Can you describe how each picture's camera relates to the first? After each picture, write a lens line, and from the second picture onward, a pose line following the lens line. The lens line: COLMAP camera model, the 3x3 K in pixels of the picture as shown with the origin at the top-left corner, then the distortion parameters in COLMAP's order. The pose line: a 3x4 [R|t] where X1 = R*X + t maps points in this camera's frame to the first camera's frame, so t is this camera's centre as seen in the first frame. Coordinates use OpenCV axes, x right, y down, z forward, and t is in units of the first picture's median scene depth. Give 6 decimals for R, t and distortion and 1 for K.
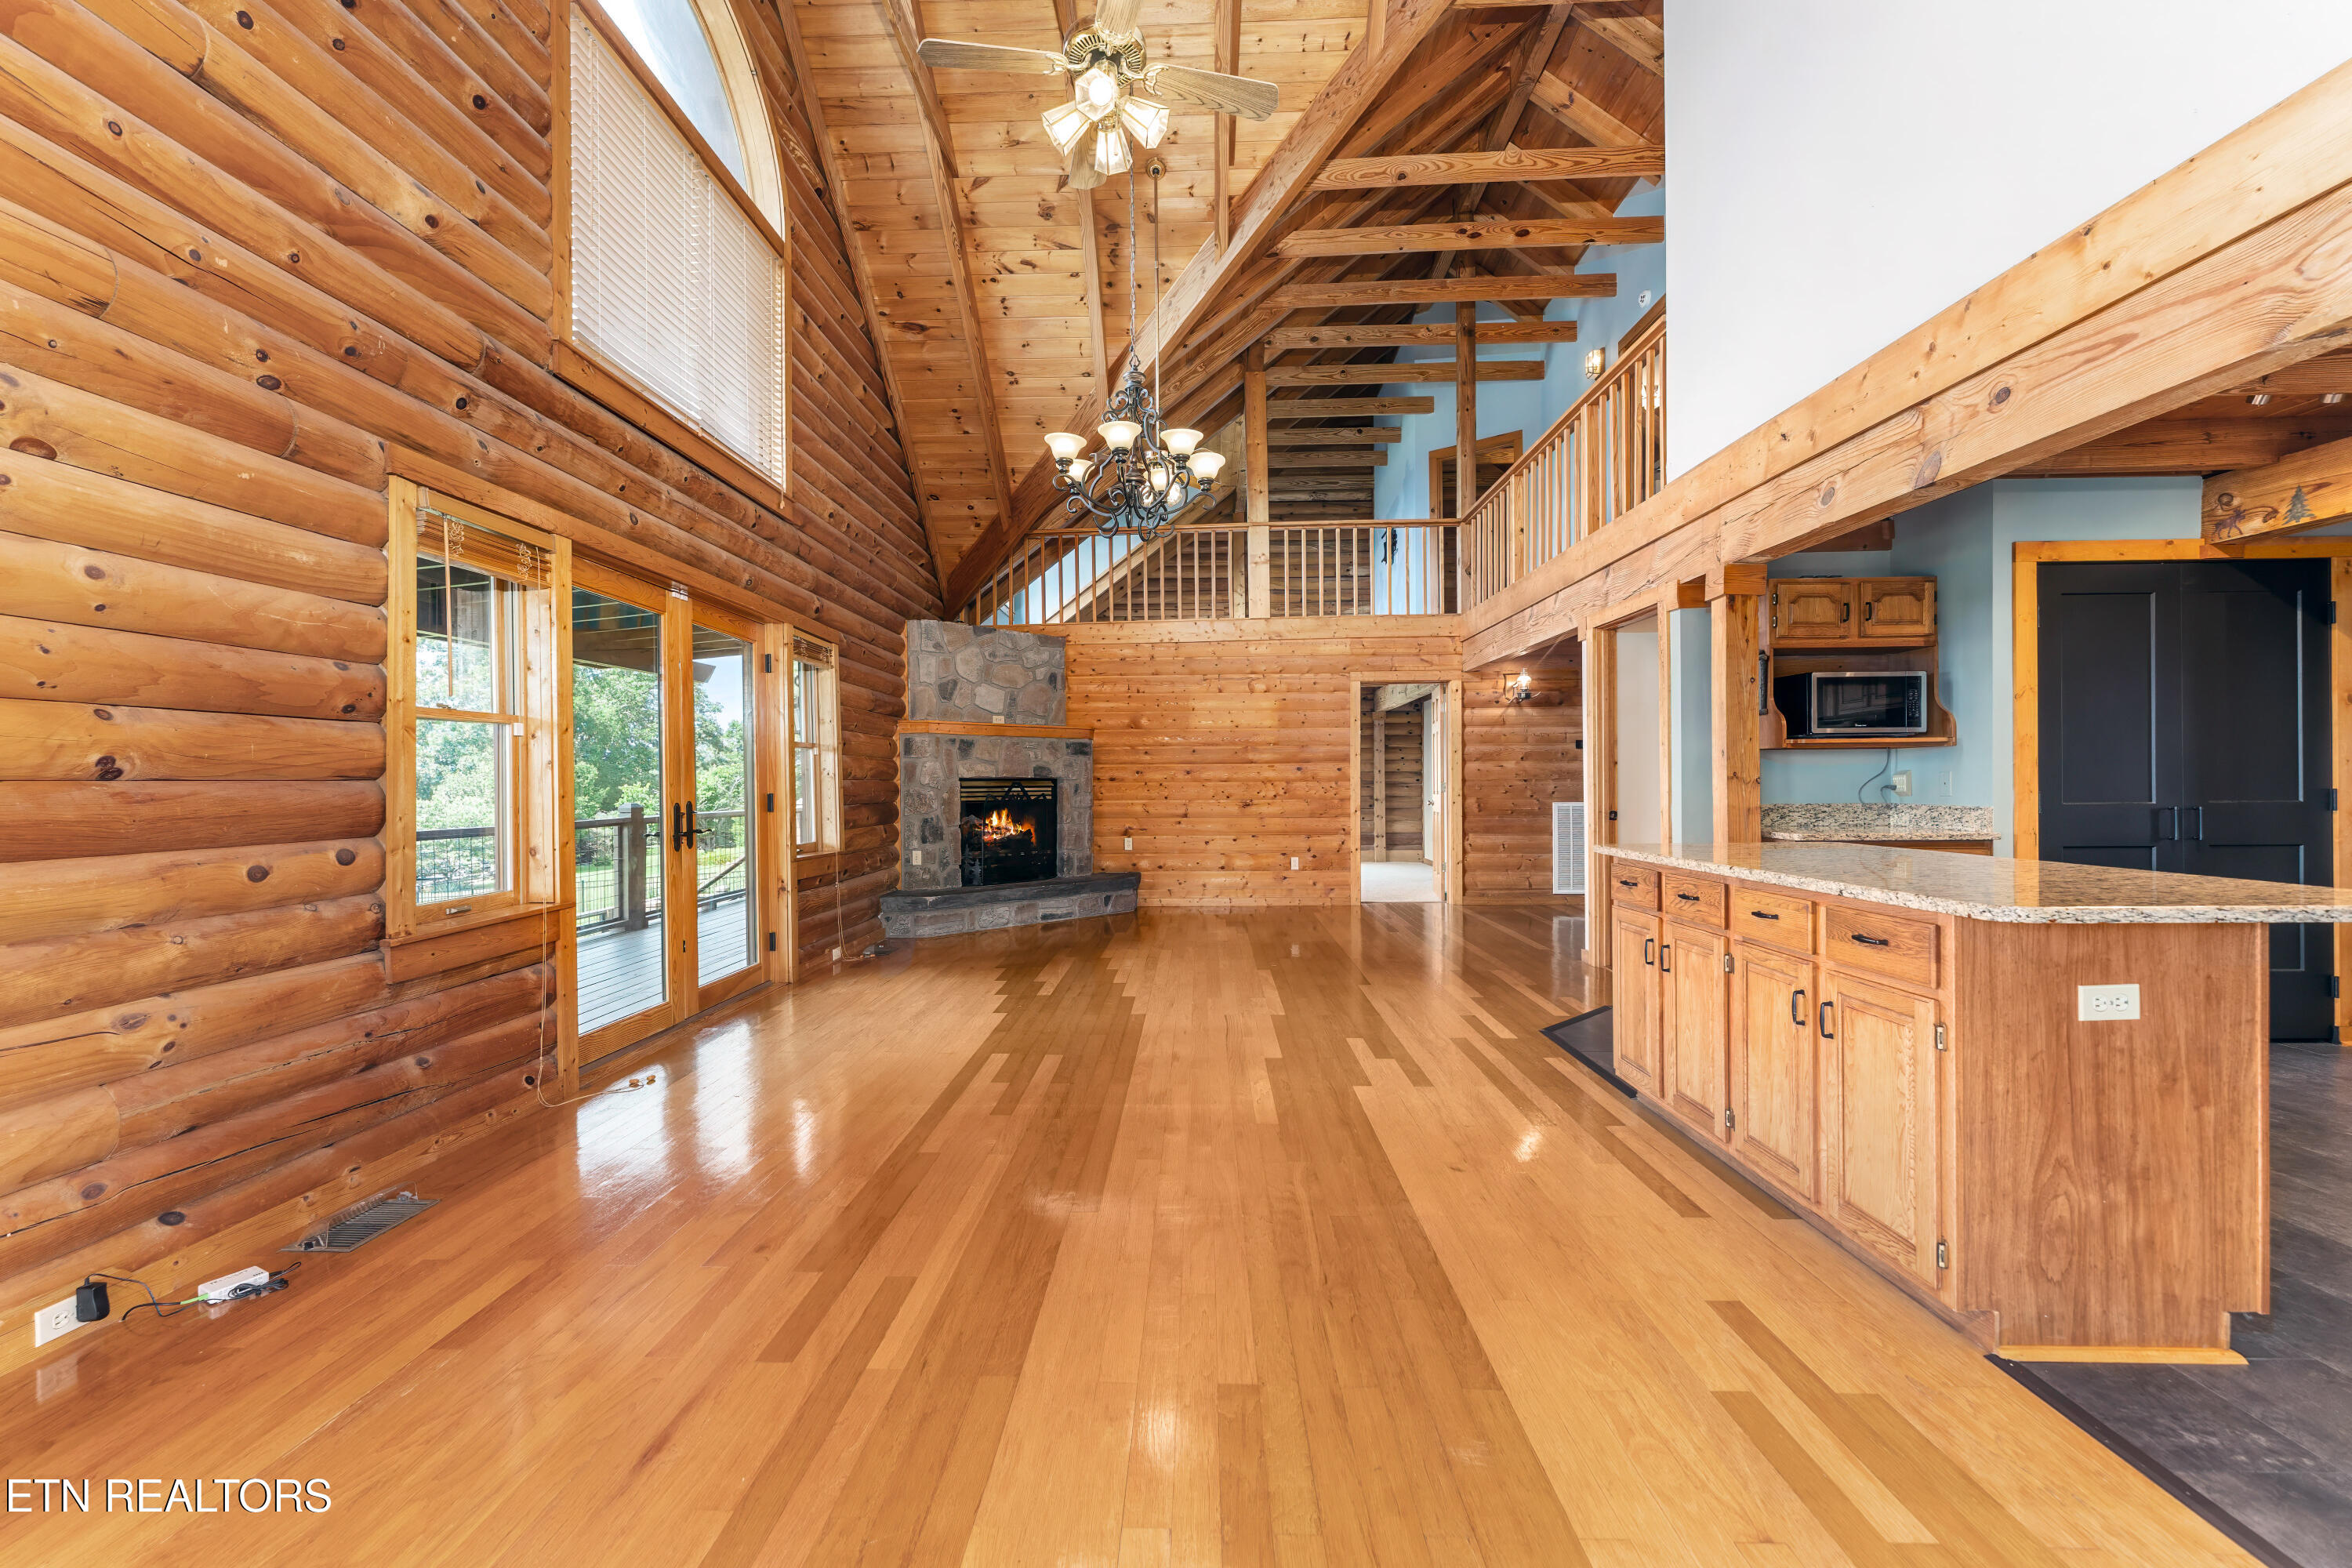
lens RADIAL K [[946.1, 0, 1171.8], [0, 946.1, 786.7], [0, 0, 1]] dist [-0.002094, -0.000142]
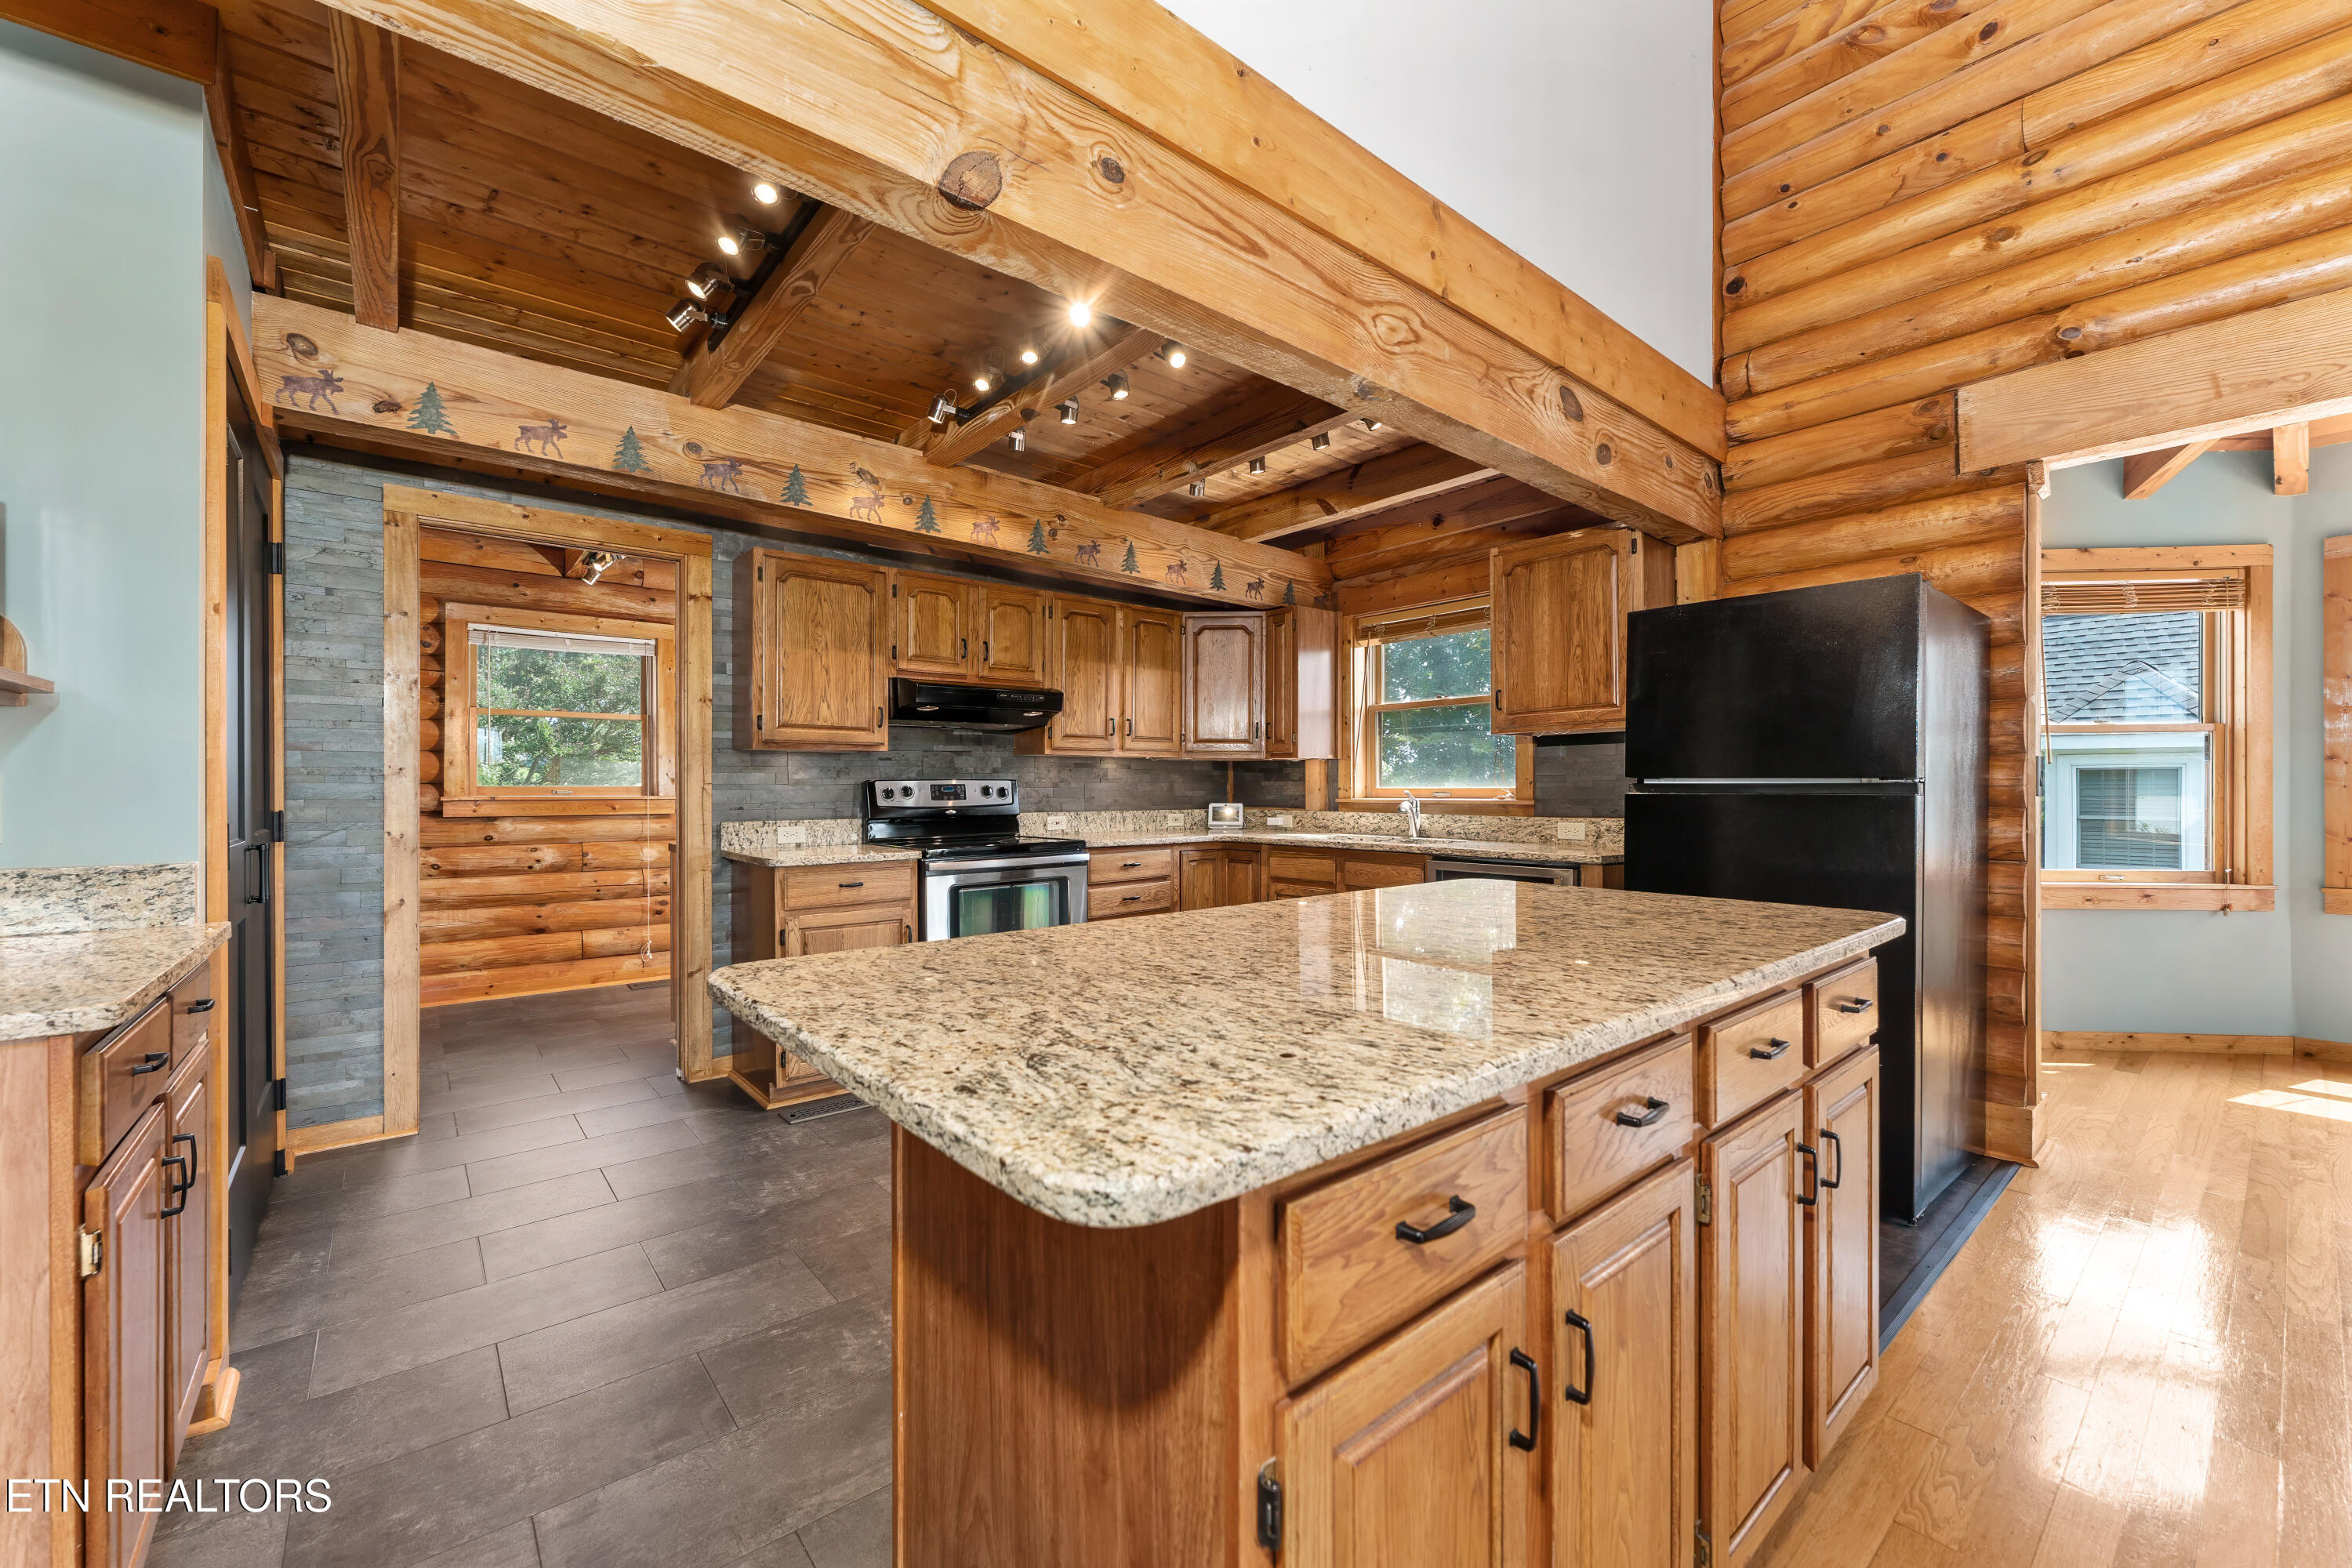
lens RADIAL K [[946.1, 0, 1164.0], [0, 946.1, 778.8], [0, 0, 1]] dist [-0.002094, -0.000142]
pose [[-0.658851, 0.015375, 0.752117, 0.157202], [0.011055, 0.999881, -0.010756, -0.003580], [-0.752193, 0.001228, -0.658942, 0.550653]]
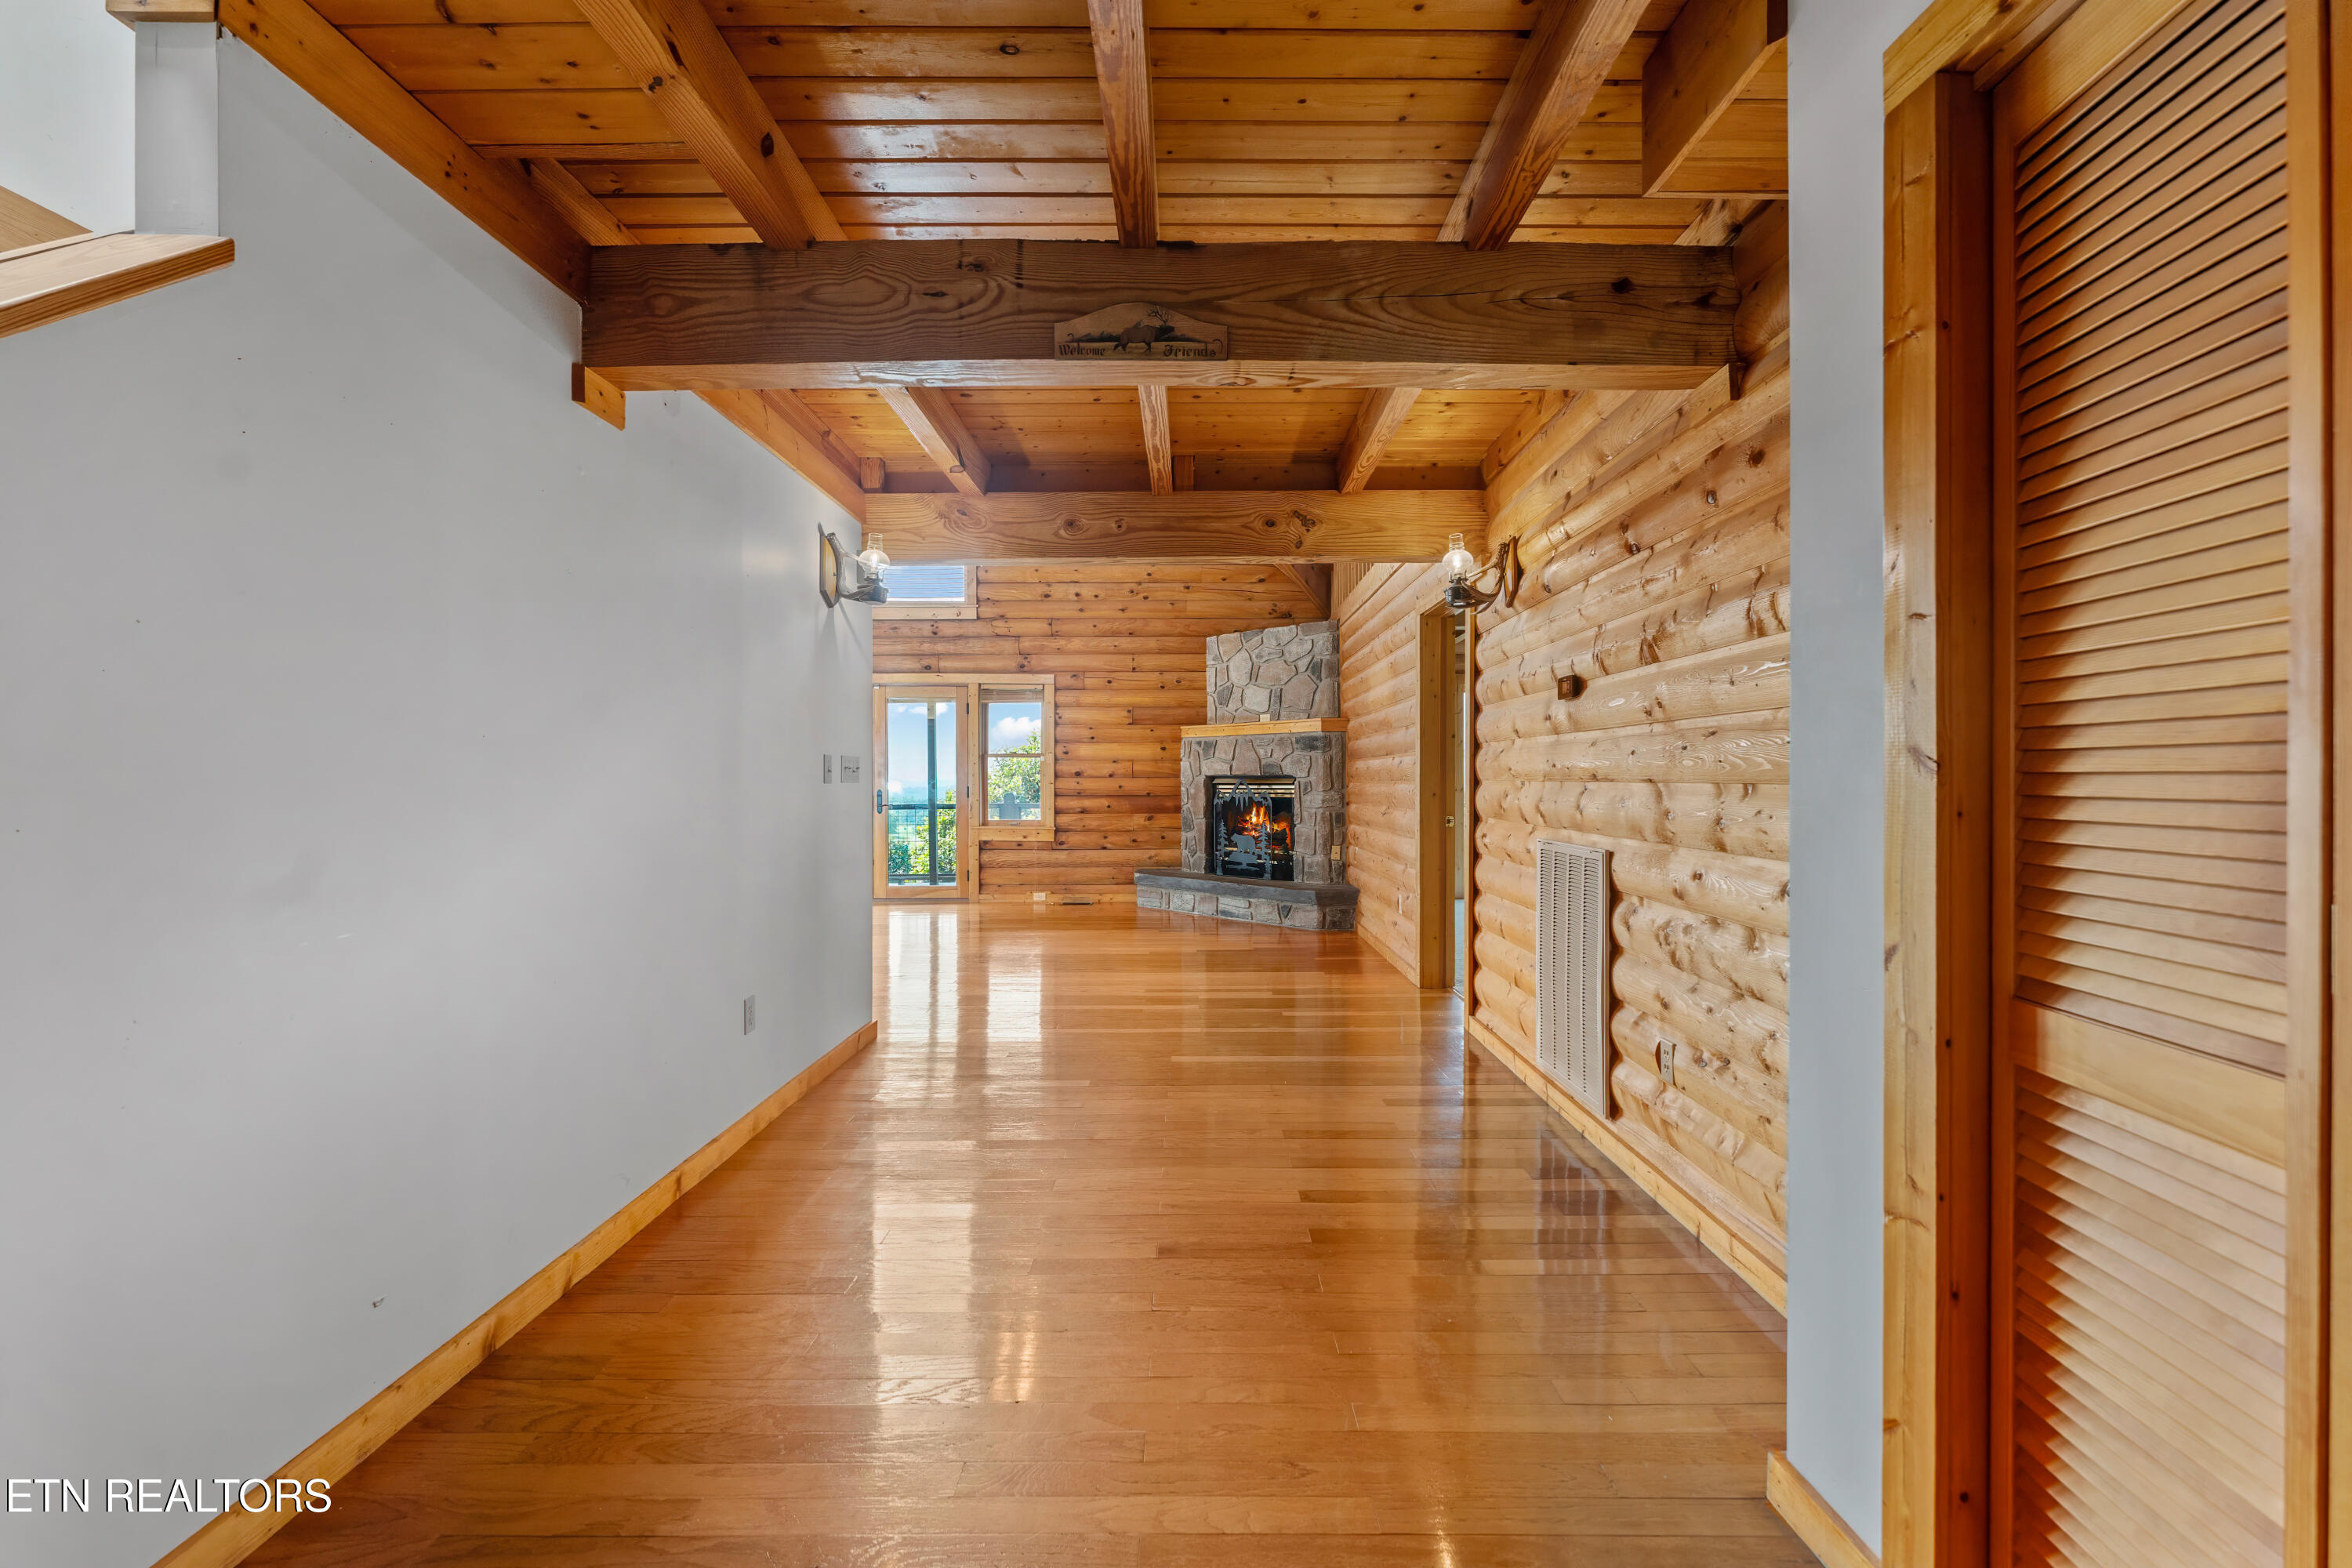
lens RADIAL K [[946.1, 0, 1215.6], [0, 946.1, 792.6], [0, 0, 1]] dist [-0.002094, -0.000142]
pose [[0.048753, 0.021318, -0.998583, 0.965179], [0.001800, 0.999769, 0.021431, -0.014909], [0.998809, -0.002842, 0.048703, 1.038585]]
